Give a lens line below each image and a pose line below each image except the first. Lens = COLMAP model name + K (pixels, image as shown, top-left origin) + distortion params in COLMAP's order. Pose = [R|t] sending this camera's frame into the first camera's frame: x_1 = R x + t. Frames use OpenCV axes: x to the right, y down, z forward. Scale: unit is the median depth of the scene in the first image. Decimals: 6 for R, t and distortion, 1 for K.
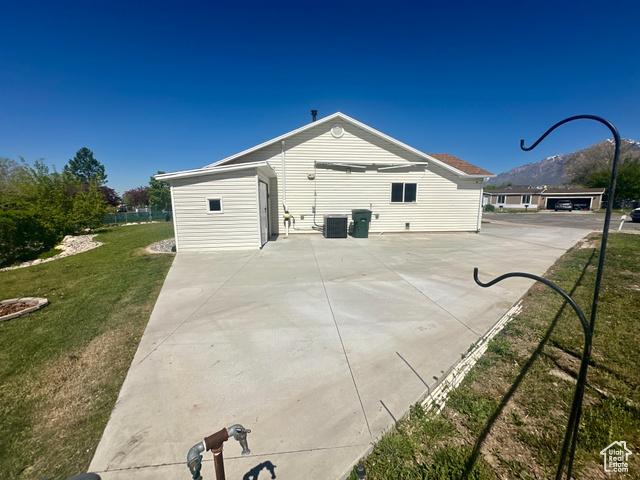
lens RADIAL K [[256.9, 0, 319.4], [0, 256.9, 242.0], [0, 0, 1]] dist [-0.005091, 0.001109]
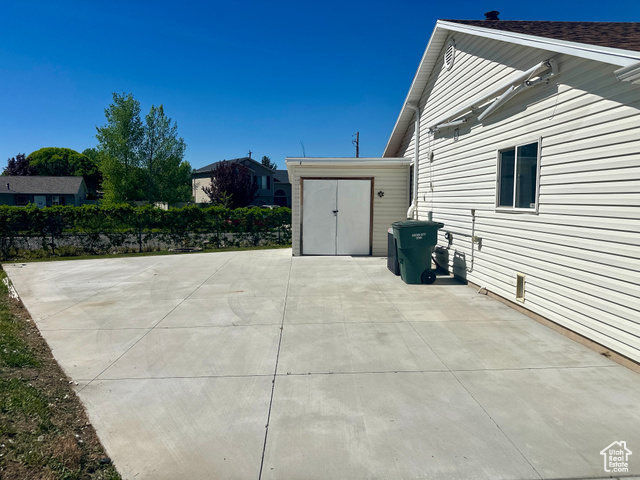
lens RADIAL K [[450.0, 0, 316.7], [0, 450.0, 241.5], [0, 0, 1]] dist [0.061116, -0.073766]
pose [[-0.067525, 0.097147, -0.992977, 0.929552], [-0.154181, 0.982277, 0.106585, -0.141538], [0.985733, 0.160295, -0.051350, 0.828921]]
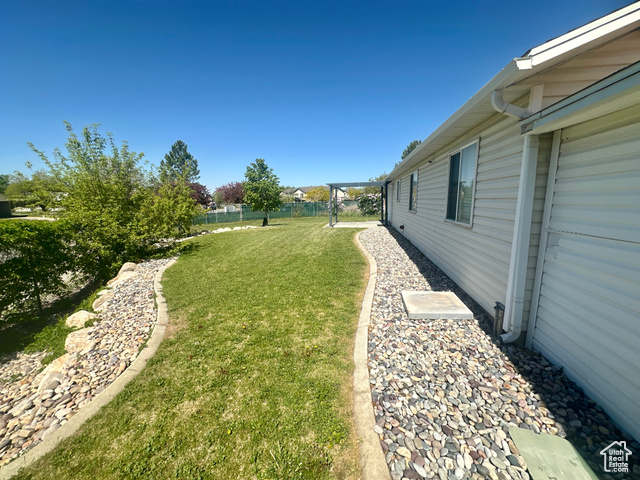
lens RADIAL K [[256.9, 0, 319.5], [0, 256.9, 239.8], [0, 0, 1]] dist [-0.005091, 0.001109]
pose [[0.966535, 0.034391, -0.254221, -0.544735], [-0.033580, 0.999408, 0.007532, -0.111330], [0.254329, 0.001257, 0.967117, 0.695577]]
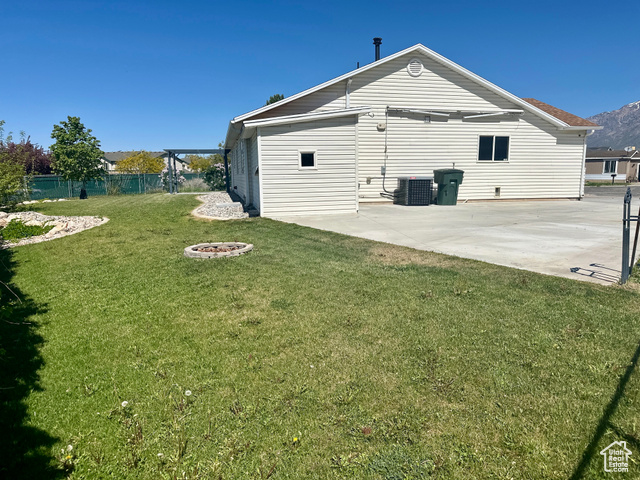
lens RADIAL K [[450.0, 0, 324.7], [0, 450.0, 245.6], [0, 0, 1]] dist [0.061116, -0.073766]
pose [[0.990918, -0.023565, 0.132385, -0.382396], [0.023817, 0.999716, -0.000322, 0.094478], [-0.132340, 0.003472, 0.991198, -0.309303]]
